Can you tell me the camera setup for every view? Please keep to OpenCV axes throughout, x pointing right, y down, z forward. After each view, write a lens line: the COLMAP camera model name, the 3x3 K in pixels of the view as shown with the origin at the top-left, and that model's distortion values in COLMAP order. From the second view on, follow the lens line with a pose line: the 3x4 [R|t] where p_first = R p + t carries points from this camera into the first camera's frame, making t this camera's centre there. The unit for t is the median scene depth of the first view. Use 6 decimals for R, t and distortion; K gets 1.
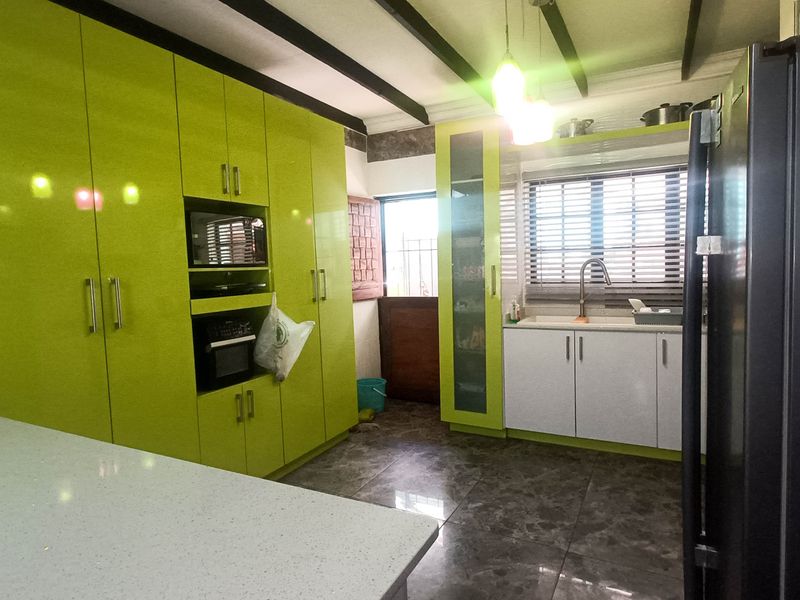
lens RADIAL K [[483.7, 0, 399.2], [0, 483.7, 299.2], [0, 0, 1]] dist [-0.006030, 0.001966]
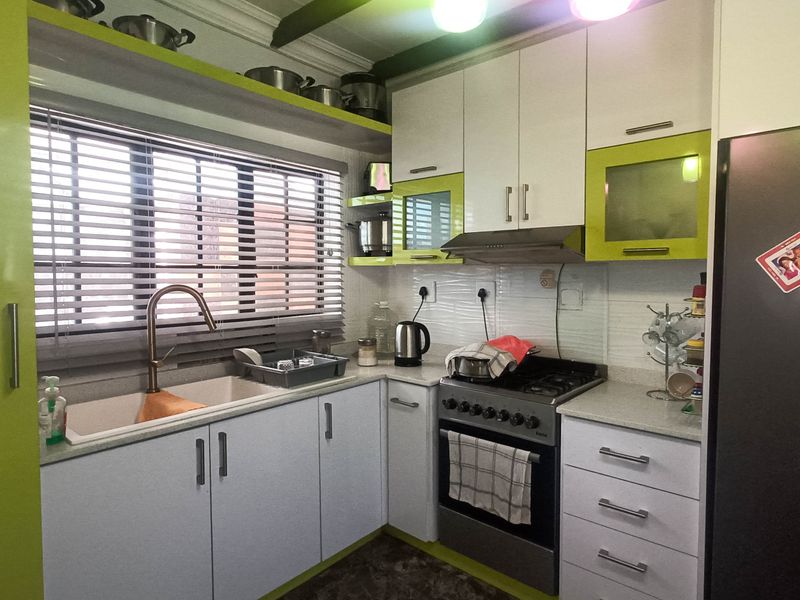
lens RADIAL K [[483.7, 0, 396.9], [0, 483.7, 296.1], [0, 0, 1]] dist [-0.006030, 0.001966]
pose [[0.211410, -0.008461, 0.977361, -0.082294], [0.062134, 0.998056, -0.004800, -0.048828], [-0.975421, 0.061742, 0.211525, 0.591605]]
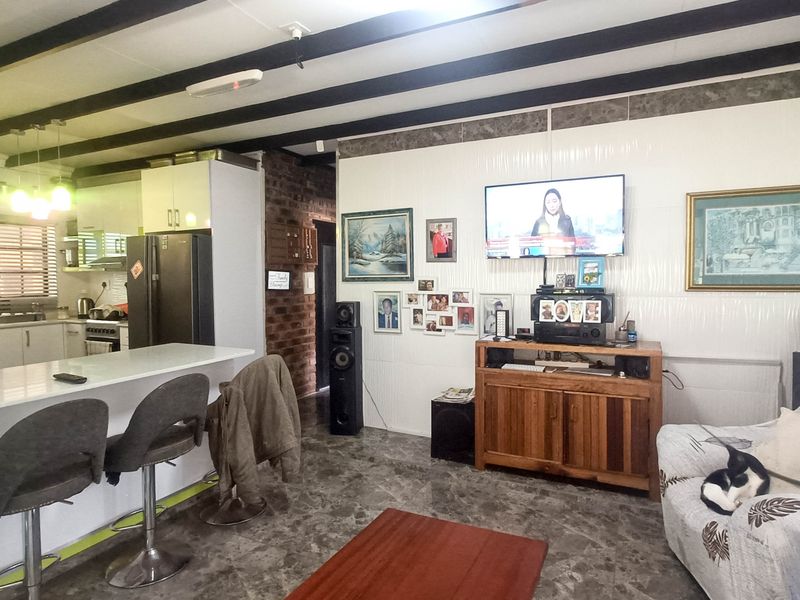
lens RADIAL K [[483.7, 0, 405.0], [0, 483.7, 298.2], [0, 0, 1]] dist [-0.006030, 0.001966]
pose [[-0.029750, 0.005861, 0.999540, -0.854852], [0.081742, 0.996648, -0.003411, 0.066014], [-0.996209, 0.081603, -0.030129, -0.162169]]
